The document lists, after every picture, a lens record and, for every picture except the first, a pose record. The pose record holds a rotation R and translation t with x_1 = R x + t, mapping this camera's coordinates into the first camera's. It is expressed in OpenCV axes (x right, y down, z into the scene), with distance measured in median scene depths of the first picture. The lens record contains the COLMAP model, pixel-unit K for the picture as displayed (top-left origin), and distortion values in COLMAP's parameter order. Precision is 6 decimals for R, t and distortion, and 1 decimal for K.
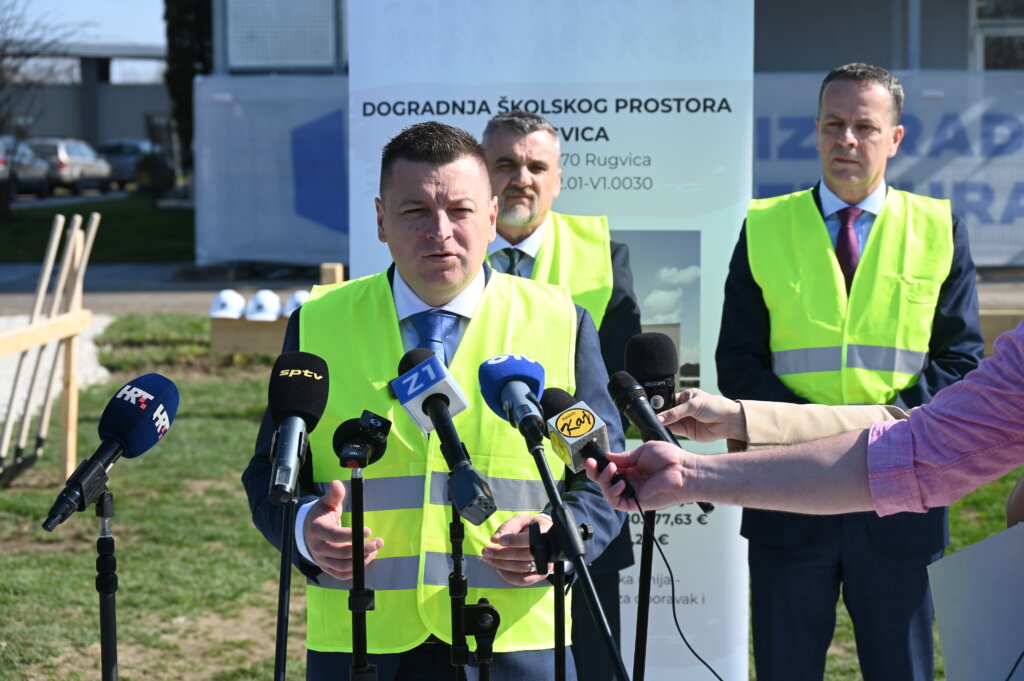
lens RADIAL K [[2149.0, 0, 491.1], [0, 2149.0, 315.4], [0, 0, 1]] dist [0.021542, 0.000000]
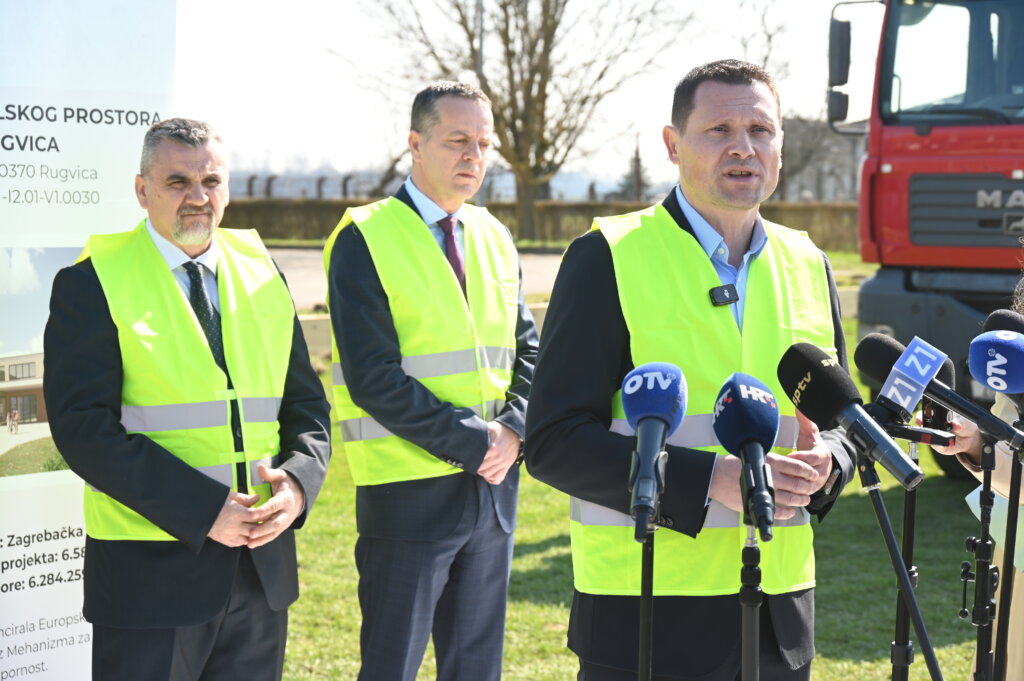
lens RADIAL K [[2157.2, 0, 506.1], [0, 2157.2, 341.4], [0, 0, 1]] dist [0.031621, 0.000000]
pose [[0.626352, -0.041113, 0.778456, -0.559487], [0.048833, 0.998716, 0.013454, -0.001952], [-0.778010, 0.029588, 0.627555, 0.261396]]
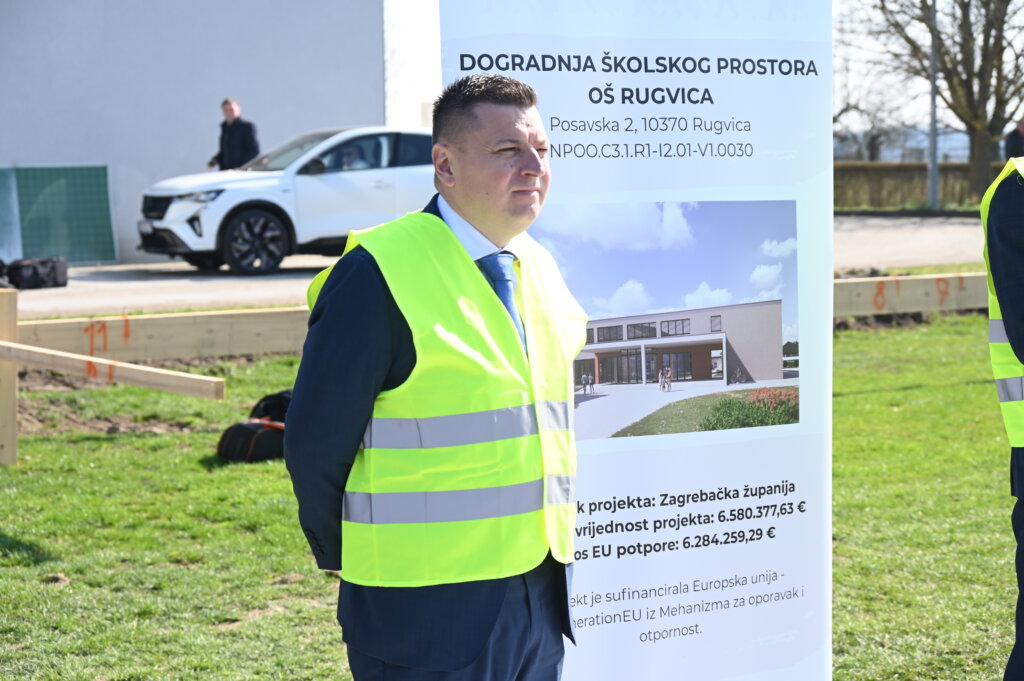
lens RADIAL K [[2247.7, 0, 509.3], [0, 2247.7, 350.2], [0, 0, 1]] dist [-0.032521, 0.000000]
pose [[0.762259, -0.051664, 0.645207, -0.633213], [0.049641, 0.998540, 0.021309, -0.001214], [-0.645366, 0.015786, 0.763711, 0.328371]]
